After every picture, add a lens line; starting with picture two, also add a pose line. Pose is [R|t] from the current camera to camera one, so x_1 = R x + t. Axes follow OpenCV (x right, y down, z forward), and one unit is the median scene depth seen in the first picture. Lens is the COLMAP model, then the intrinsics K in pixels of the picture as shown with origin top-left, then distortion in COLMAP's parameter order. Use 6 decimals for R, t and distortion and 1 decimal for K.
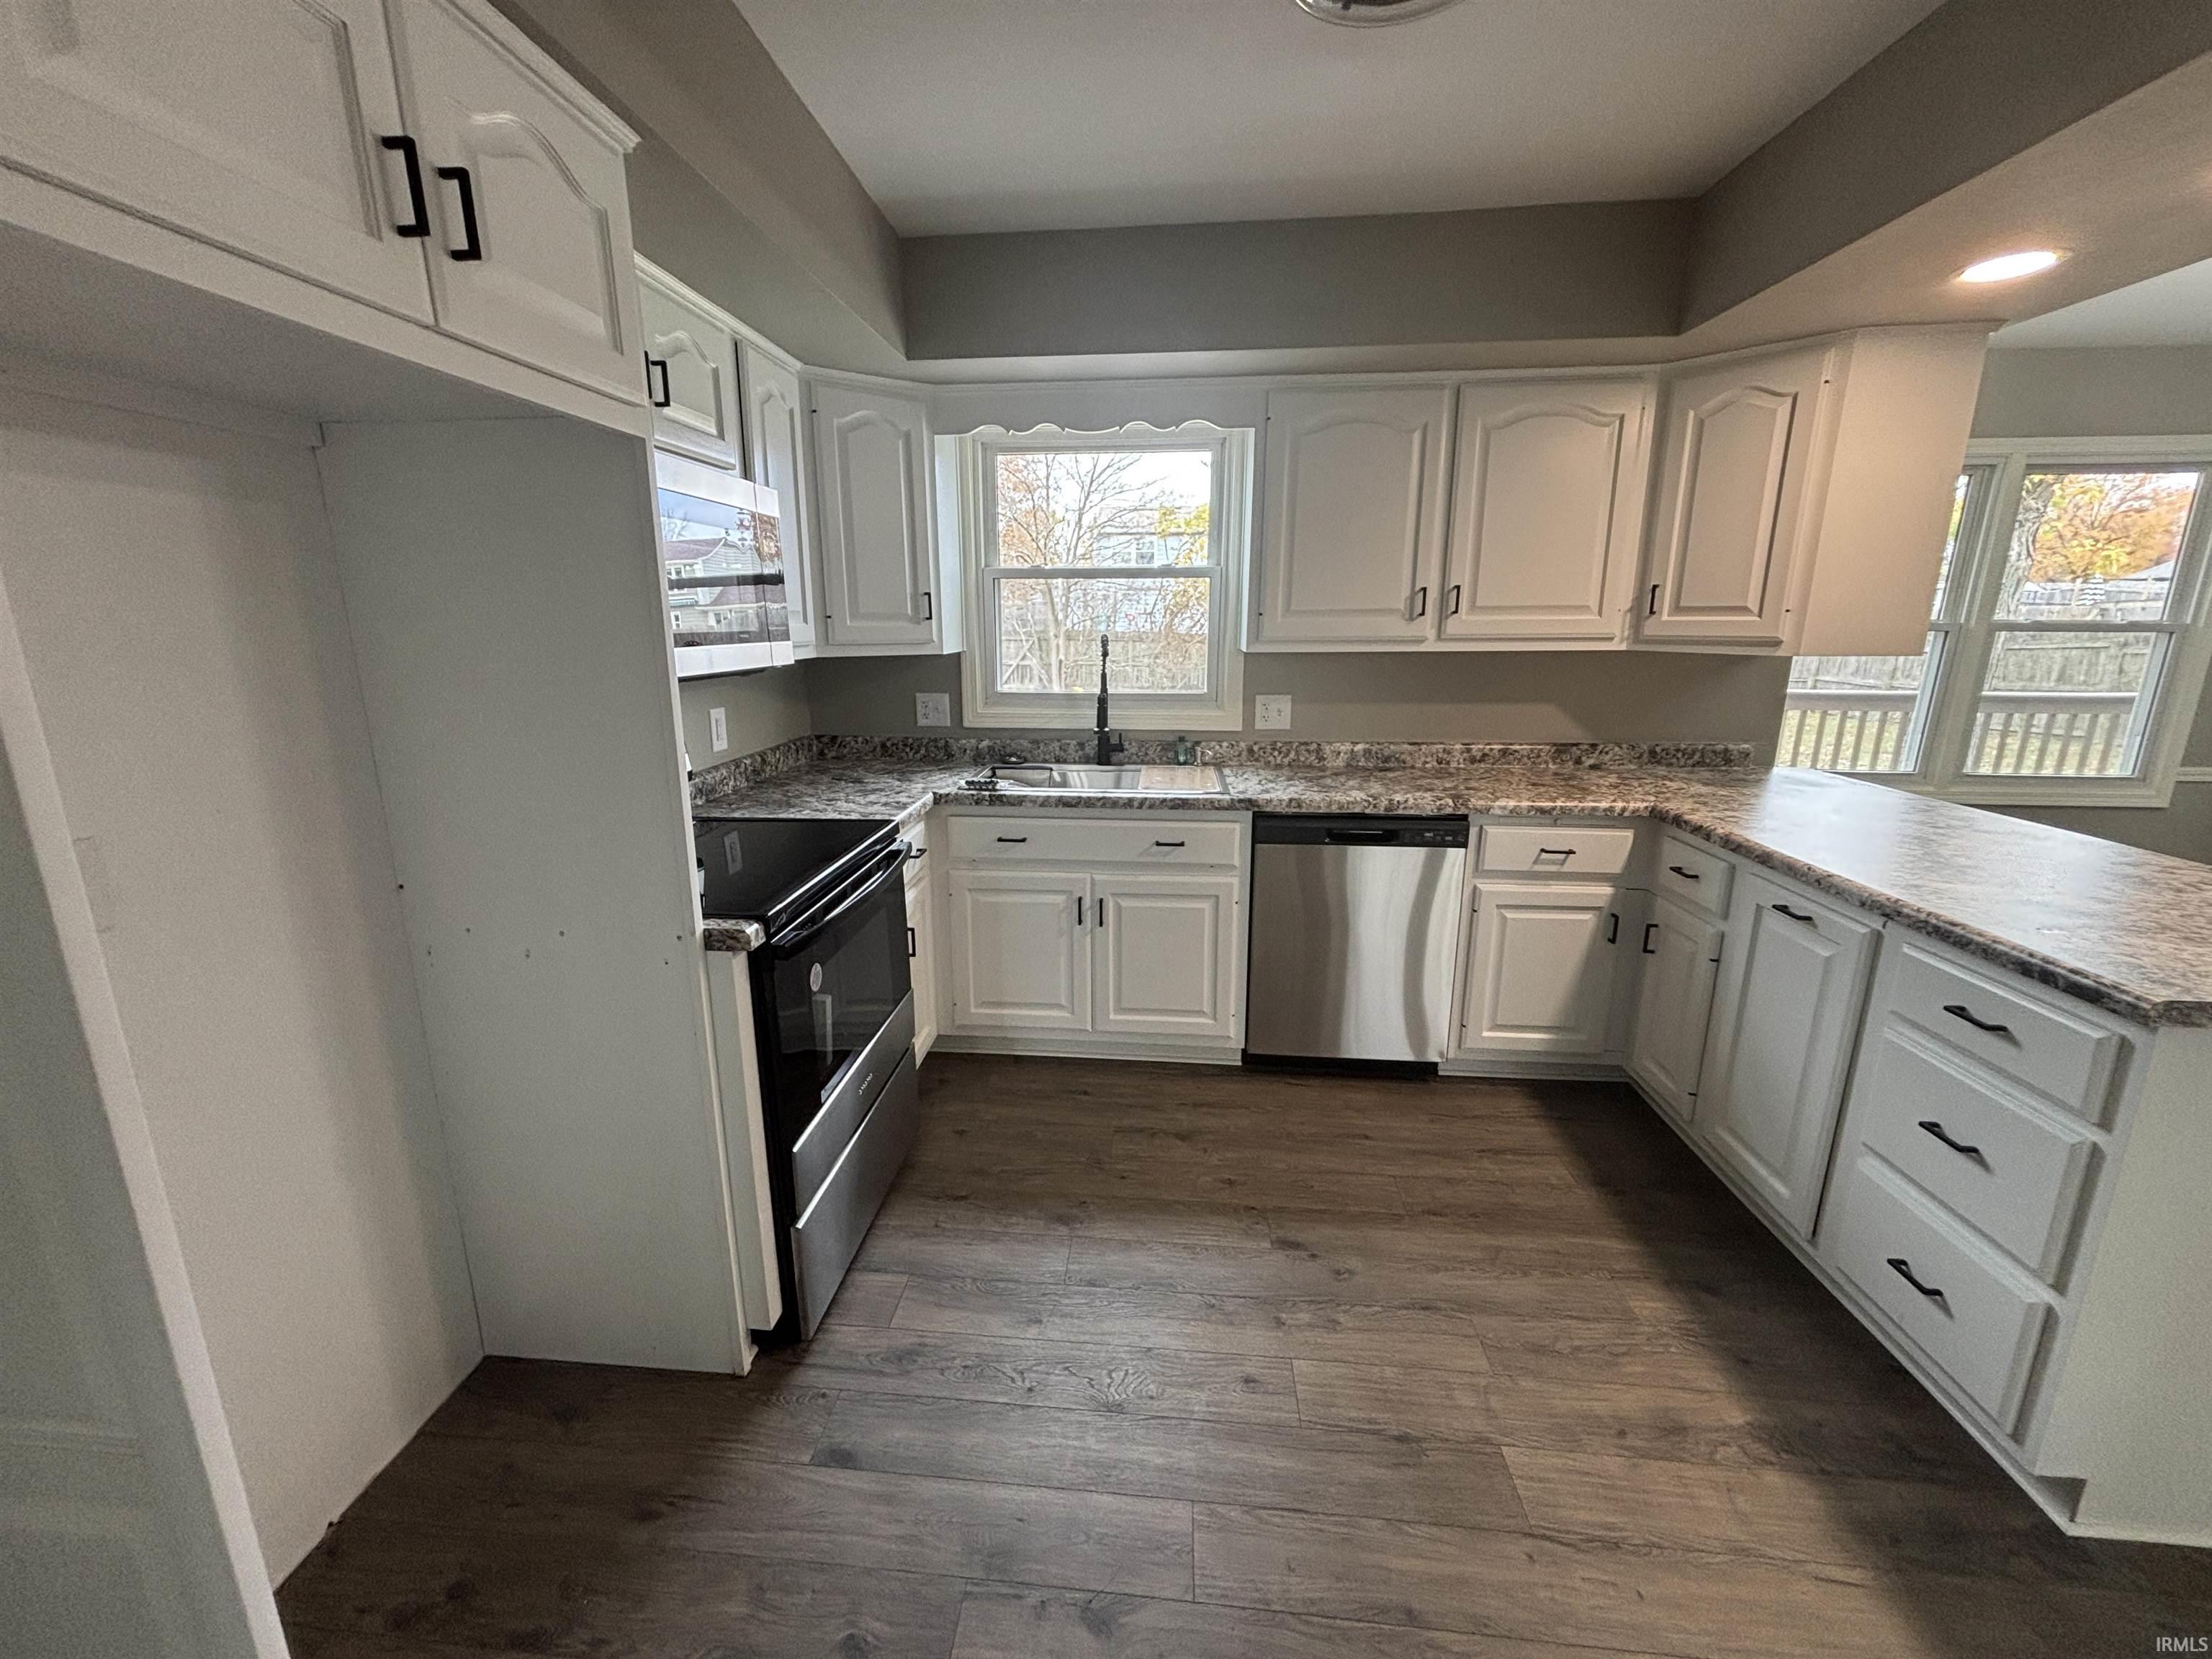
lens RADIAL K [[868.7, 0, 1088.5], [0, 868.7, 828.0], [0, 0, 1]] dist [-0.000384, -0.000034]
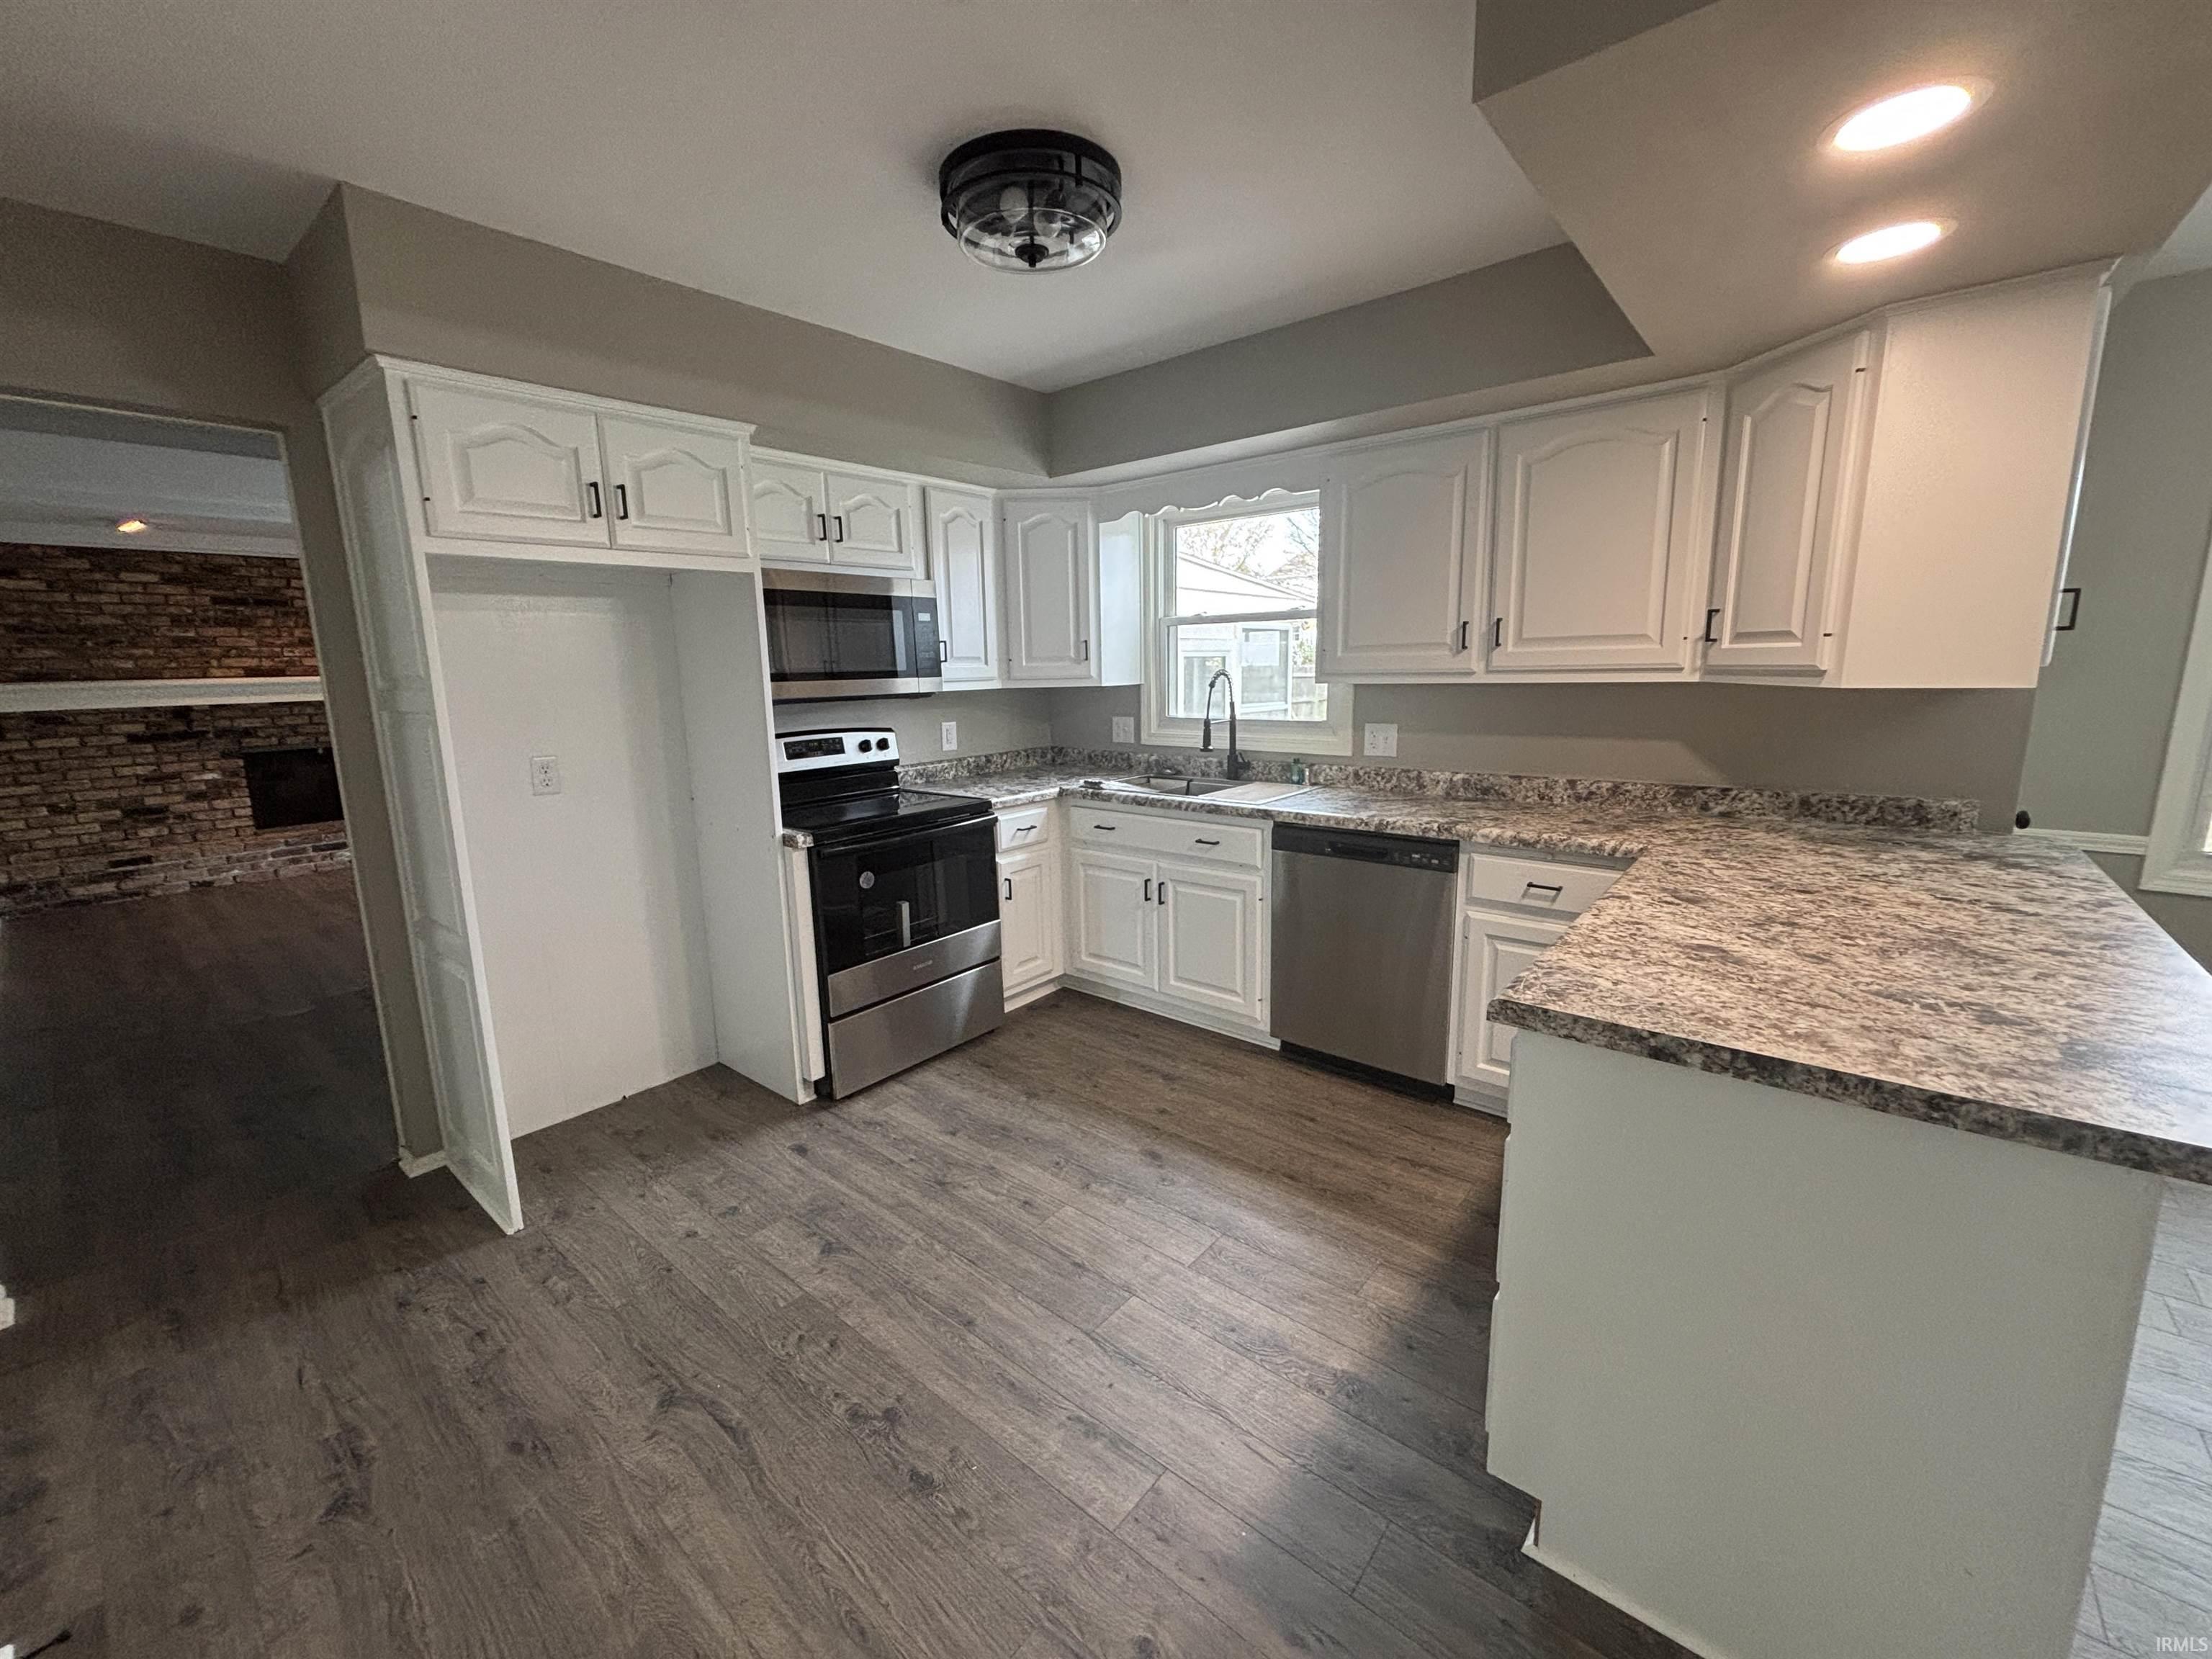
lens RADIAL K [[877.7, 0, 1106.0], [0, 877.7, 829.5], [0, 0, 1]] dist [0.026932, -0.013053]
pose [[0.829113, 0.092409, -0.551392, 0.628087], [-0.113270, 0.993557, -0.003807, 0.020836], [0.547487, 0.065612, 0.834238, -0.093899]]
